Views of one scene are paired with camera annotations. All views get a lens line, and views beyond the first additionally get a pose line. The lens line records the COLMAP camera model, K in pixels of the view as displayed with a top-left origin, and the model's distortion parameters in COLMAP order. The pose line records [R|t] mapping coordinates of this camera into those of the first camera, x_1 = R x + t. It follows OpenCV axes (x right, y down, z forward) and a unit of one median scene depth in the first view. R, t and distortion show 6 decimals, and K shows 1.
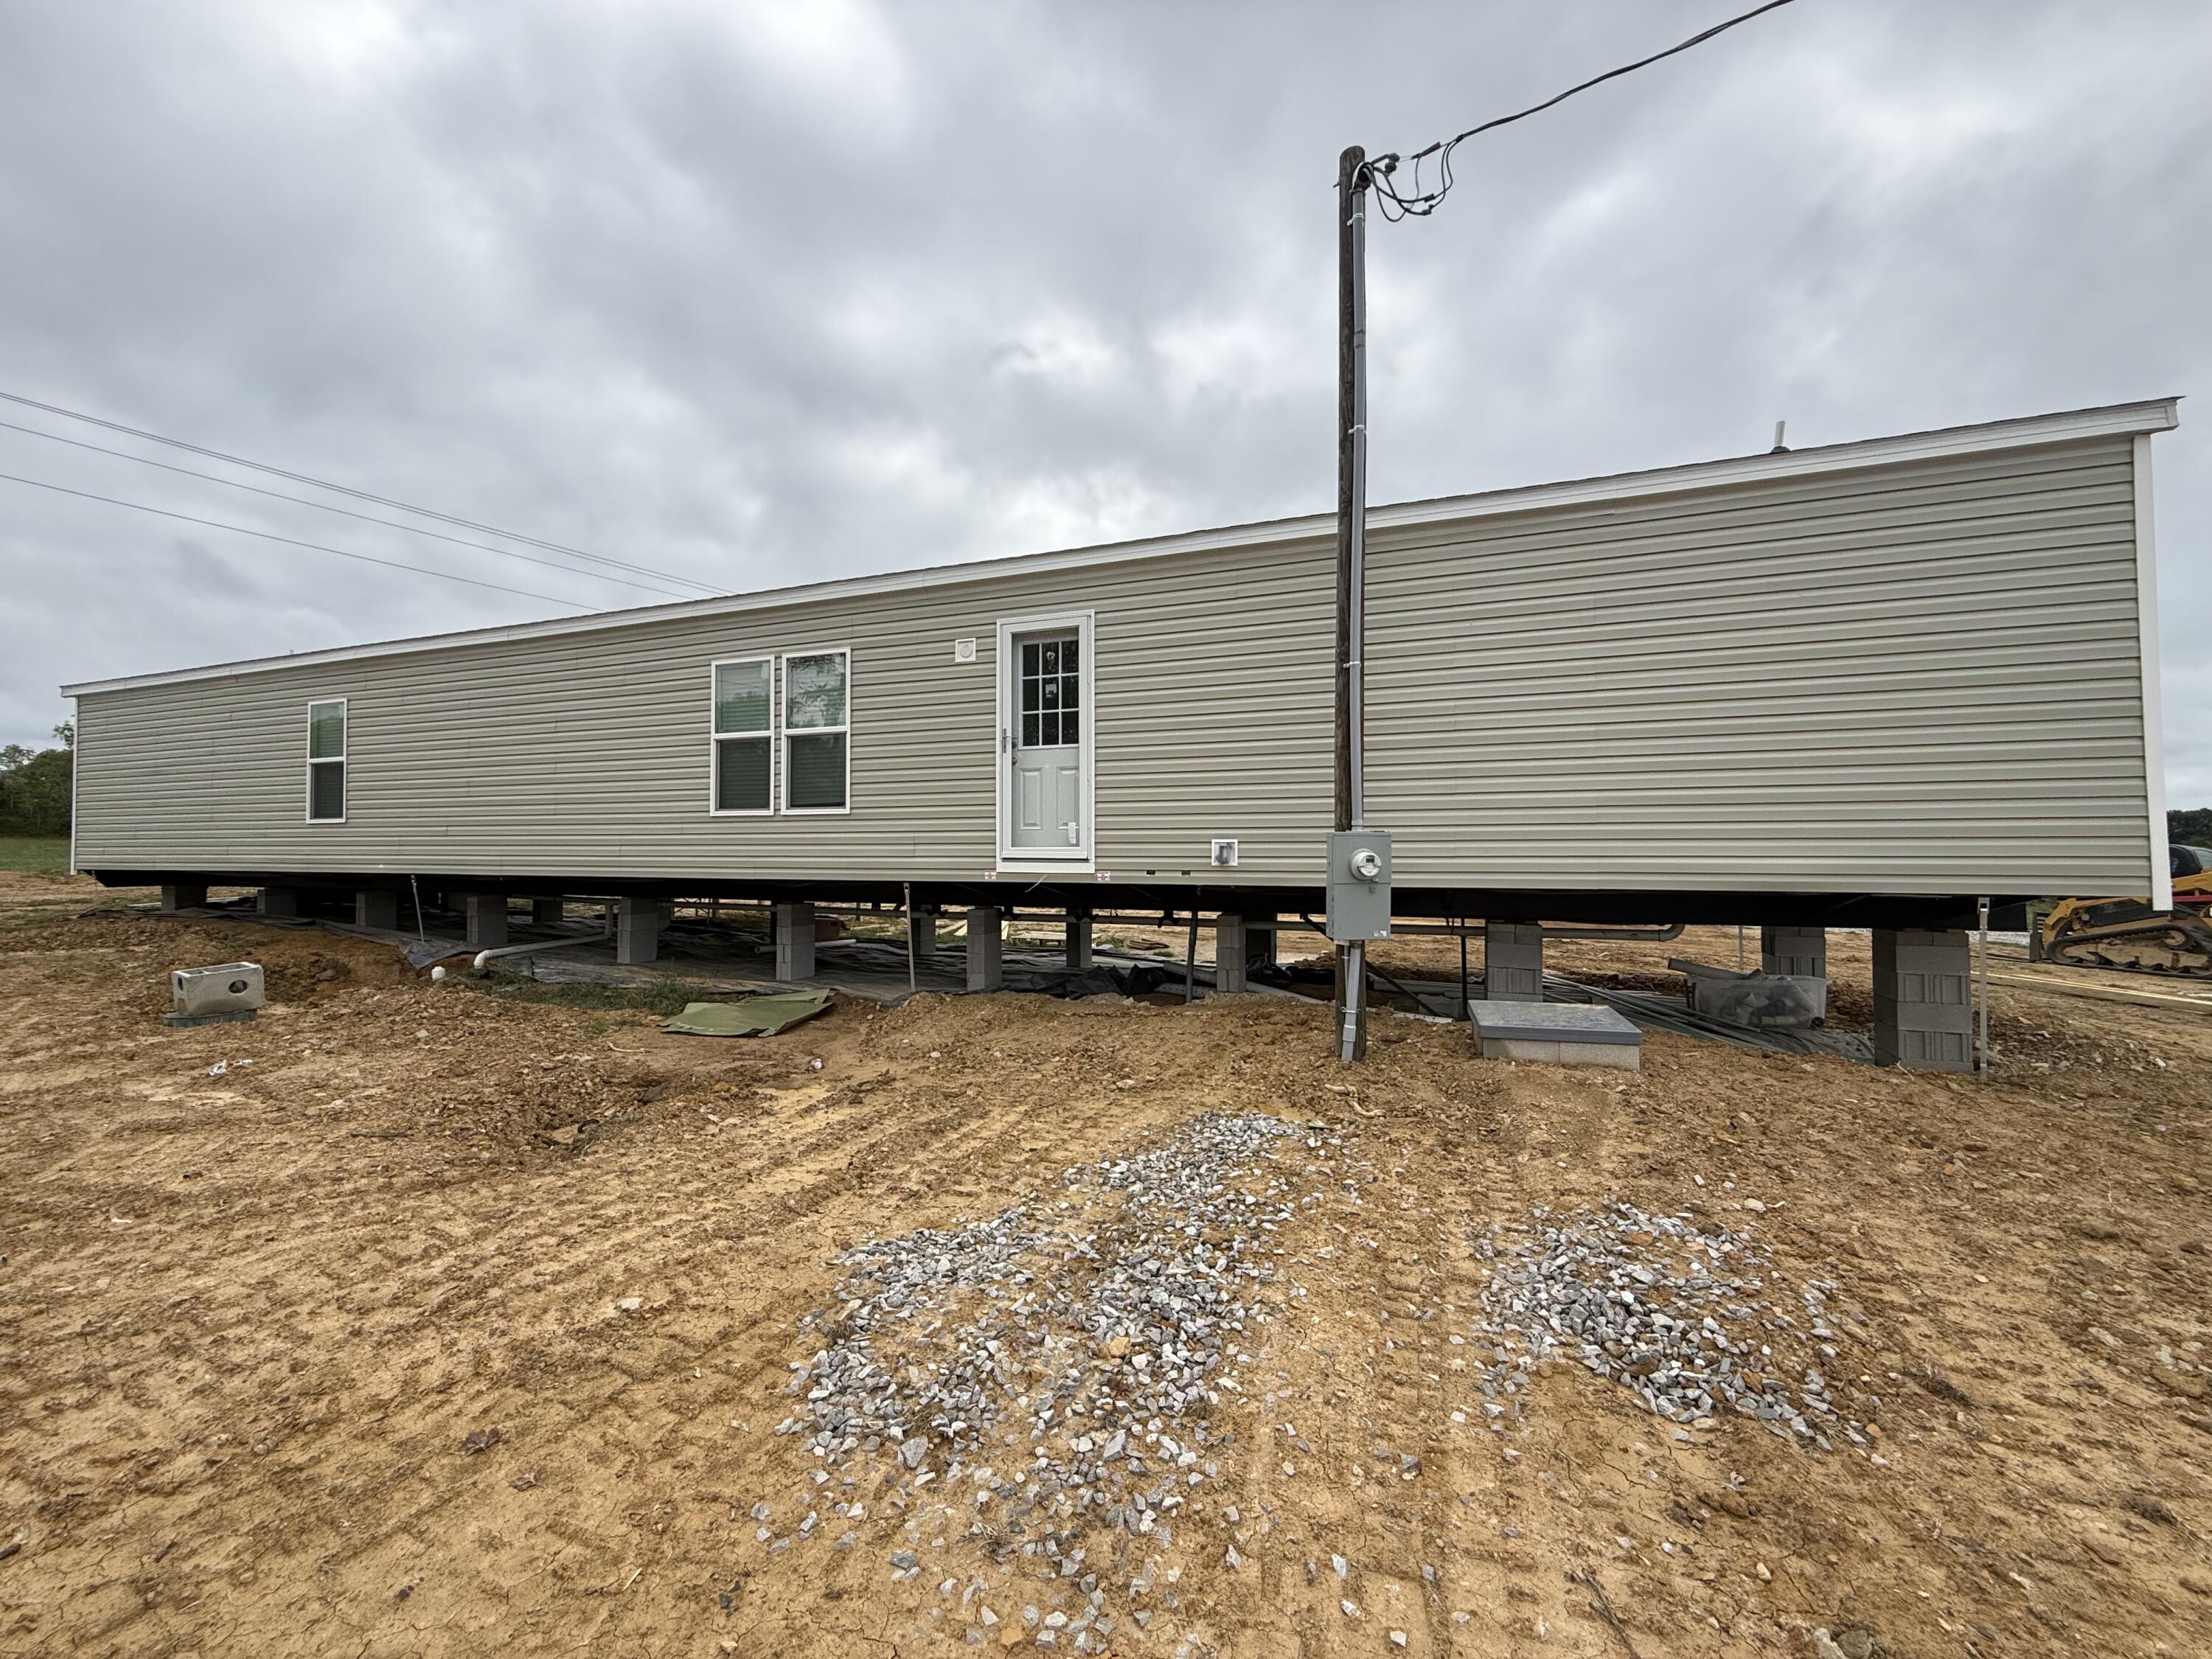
lens RADIAL K [[881.8, 0, 1101.6], [0, 881.8, 833.9], [0, 0, 1]] dist [0.000129, 0.000380]
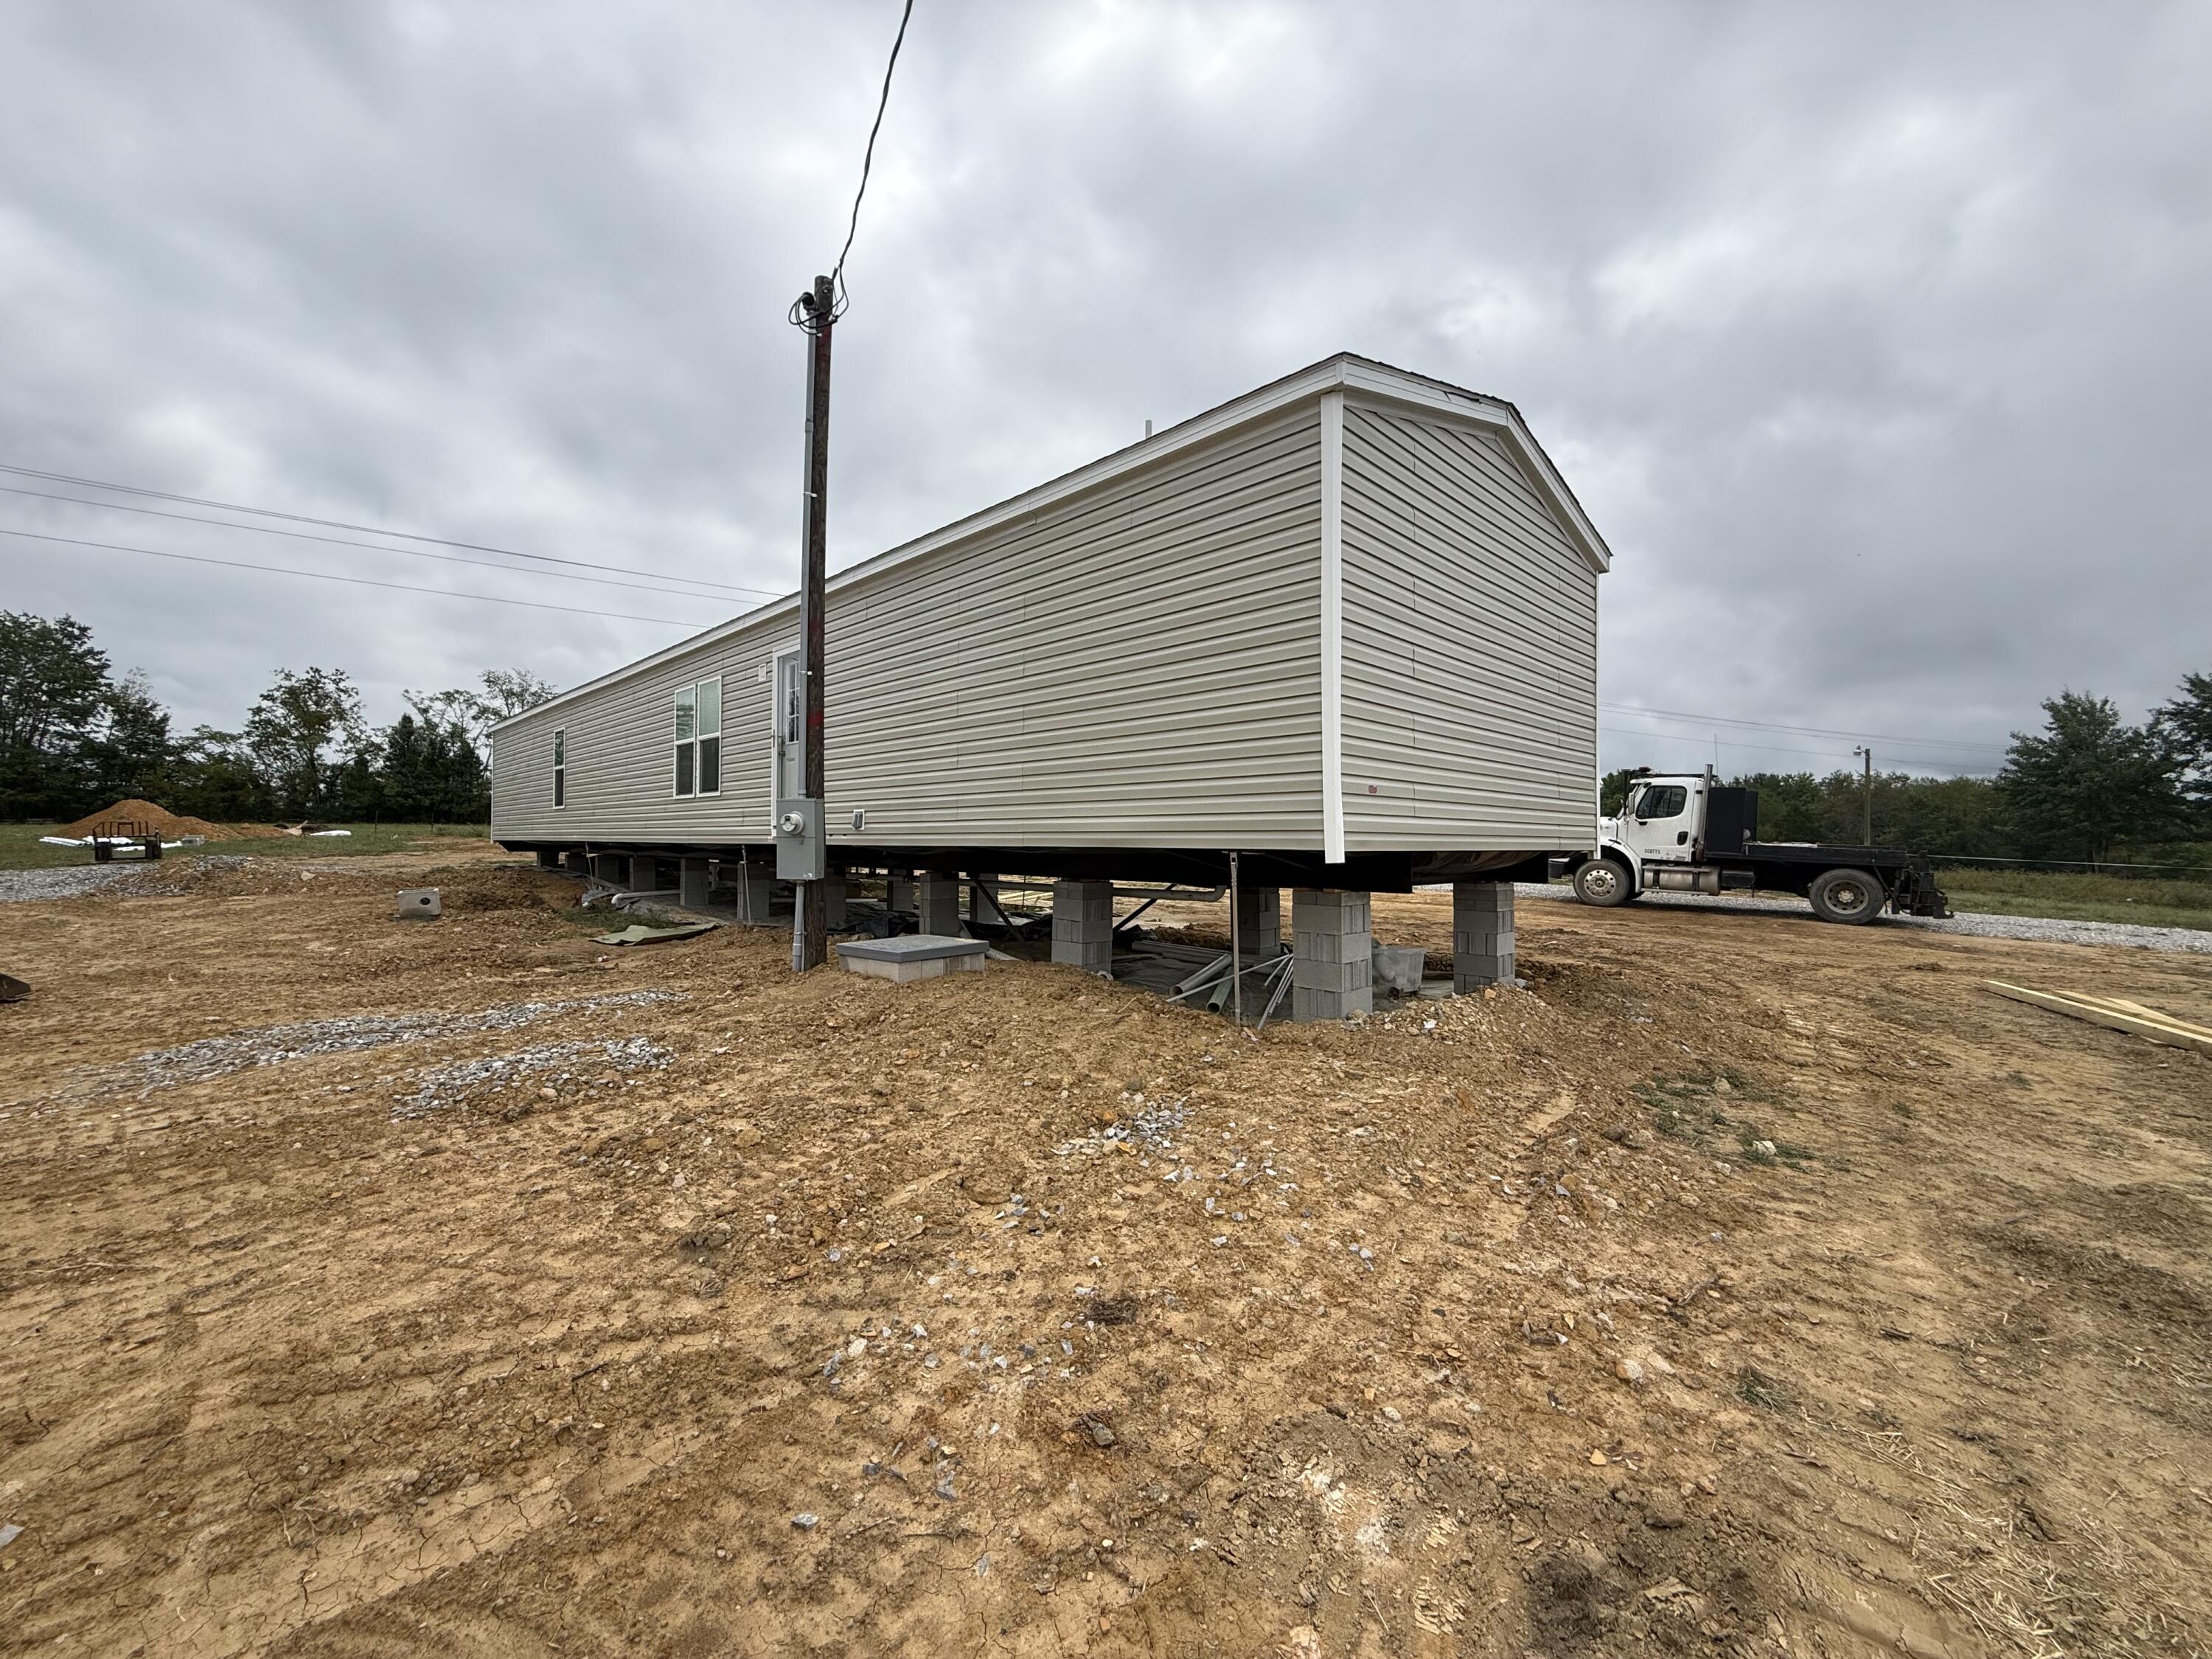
lens RADIAL K [[881.8, 0, 1101.6], [0, 881.8, 833.9], [0, 0, 1]] dist [0.000129, 0.000380]
pose [[0.913085, 0.001985, -0.407765, 0.640866], [0.002722, 0.999936, 0.010964, 0.018945], [0.407761, -0.011121, 0.913021, -0.017277]]
